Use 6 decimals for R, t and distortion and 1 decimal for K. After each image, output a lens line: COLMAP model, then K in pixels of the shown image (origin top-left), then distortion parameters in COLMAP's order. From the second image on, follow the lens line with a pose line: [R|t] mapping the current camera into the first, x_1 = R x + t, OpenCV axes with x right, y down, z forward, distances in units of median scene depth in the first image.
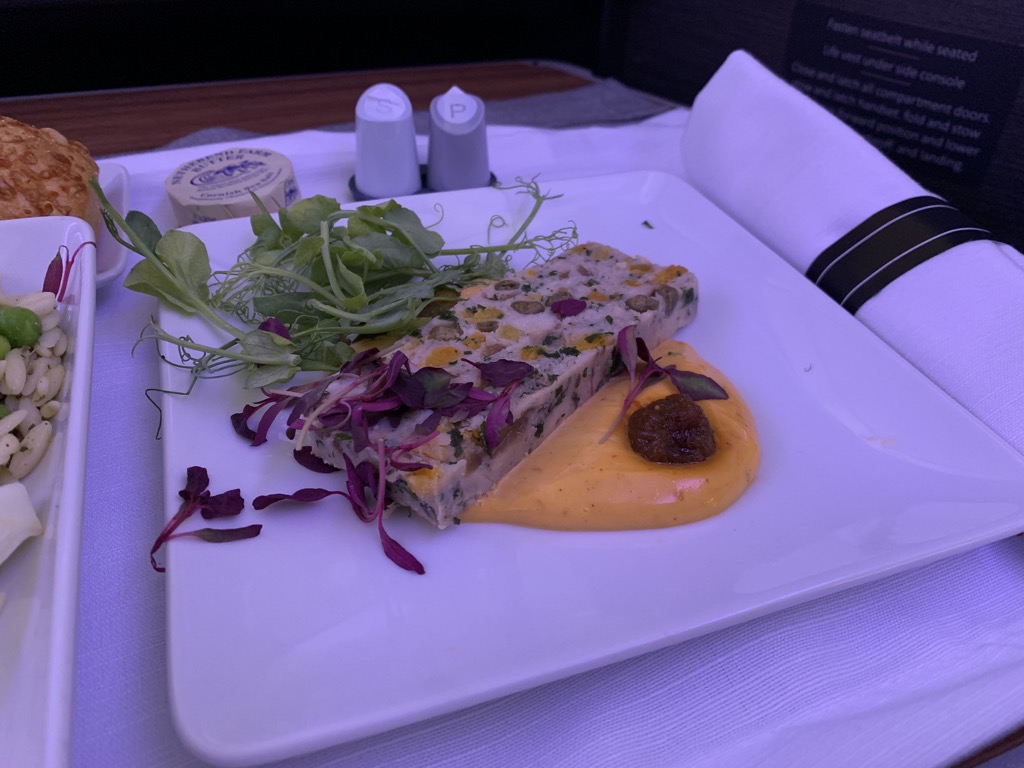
lens RADIAL K [[790.5, 0, 523.6], [0, 790.5, 363.2], [0, 0, 1]] dist [0.013711, -0.035238]
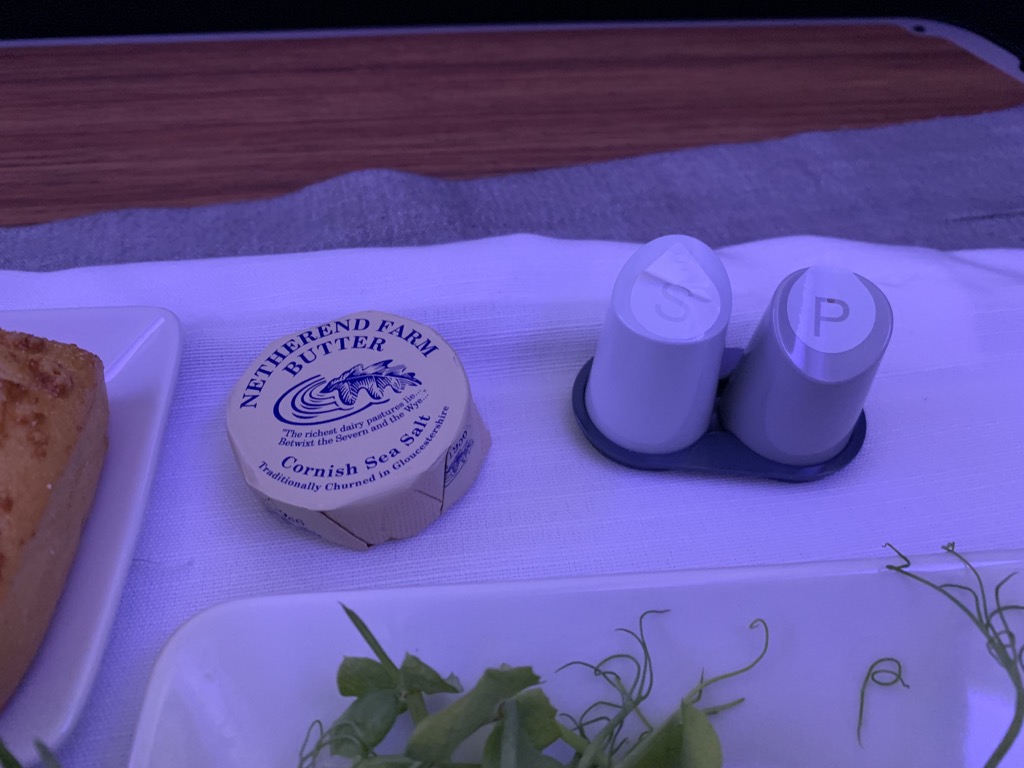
lens RADIAL K [[779.3, 0, 527.4], [0, 779.3, 380.0], [0, 0, 1]] dist [0.090635, -0.169466]
pose [[0.956775, 0.215058, -0.195783, -0.221096], [-0.161790, 0.952996, 0.256169, -0.531357], [0.241672, -0.213420, 0.946597, 0.739387]]
